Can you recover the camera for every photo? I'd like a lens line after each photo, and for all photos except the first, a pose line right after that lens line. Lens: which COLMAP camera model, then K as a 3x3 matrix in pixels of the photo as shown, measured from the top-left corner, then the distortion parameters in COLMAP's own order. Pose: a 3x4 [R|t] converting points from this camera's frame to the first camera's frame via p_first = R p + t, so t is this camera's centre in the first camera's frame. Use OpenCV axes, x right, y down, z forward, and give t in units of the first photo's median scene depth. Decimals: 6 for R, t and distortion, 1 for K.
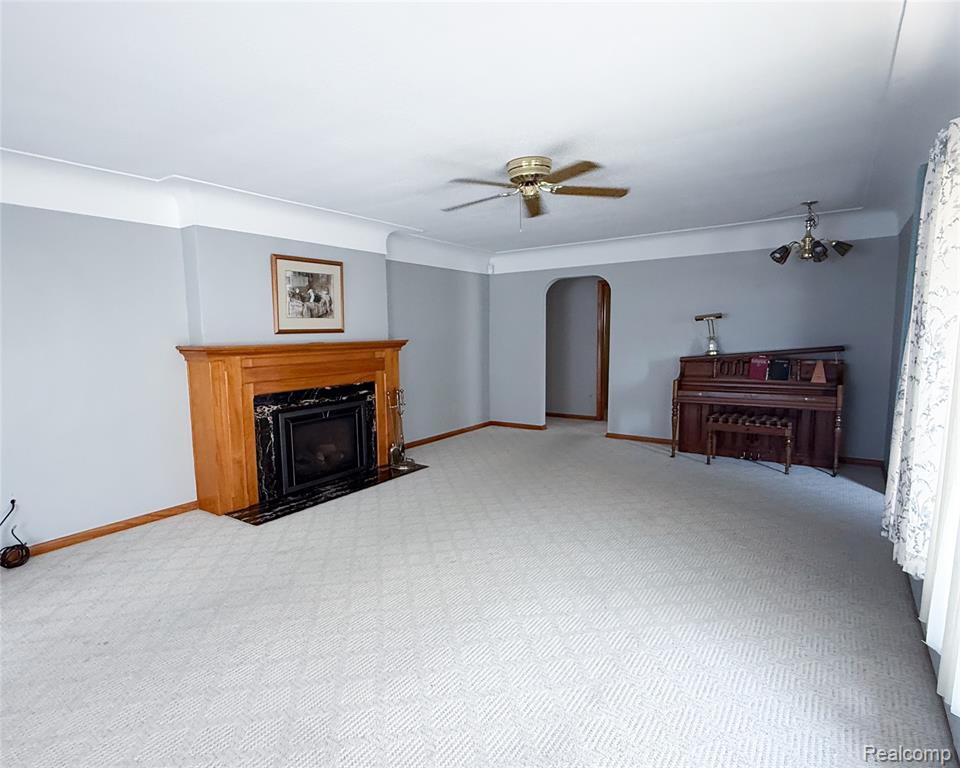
lens RADIAL K [[535.7, 0, 491.5], [0, 535.7, 384.0], [0, 0, 1]] dist [0.000328, -0.003723]
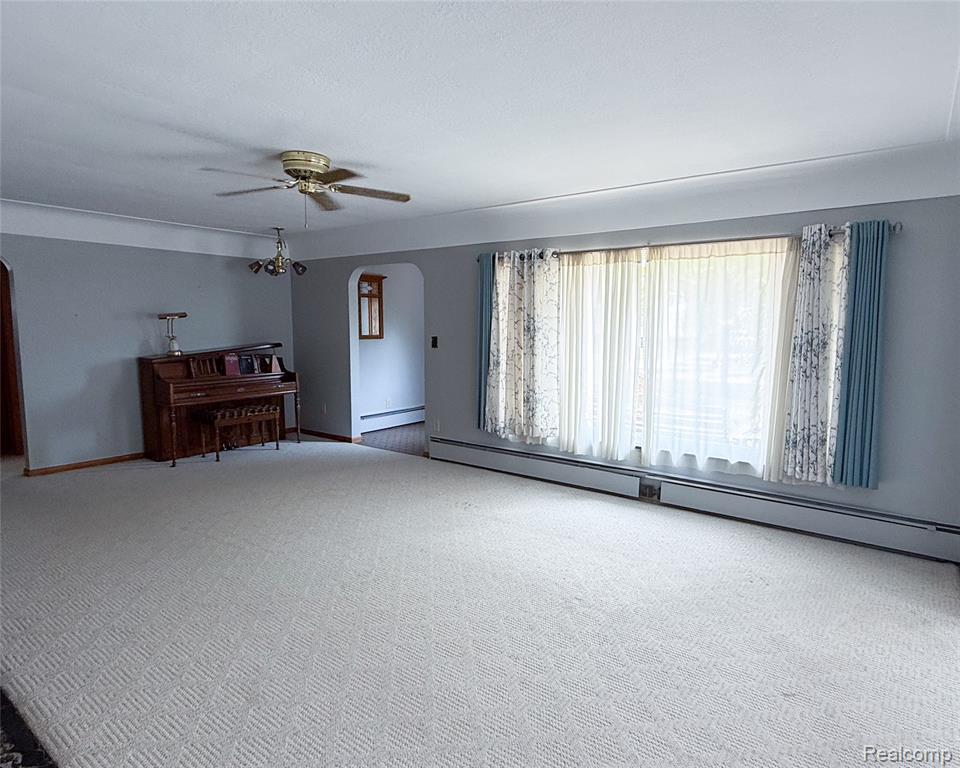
lens RADIAL K [[535.7, 0, 491.5], [0, 535.7, 384.0], [0, 0, 1]] dist [0.000328, -0.003723]
pose [[0.045199, -0.092802, 0.994658, -0.588028], [0.090663, 0.991948, 0.088429, -0.039670], [-0.994855, 0.086182, 0.053249, 0.420791]]
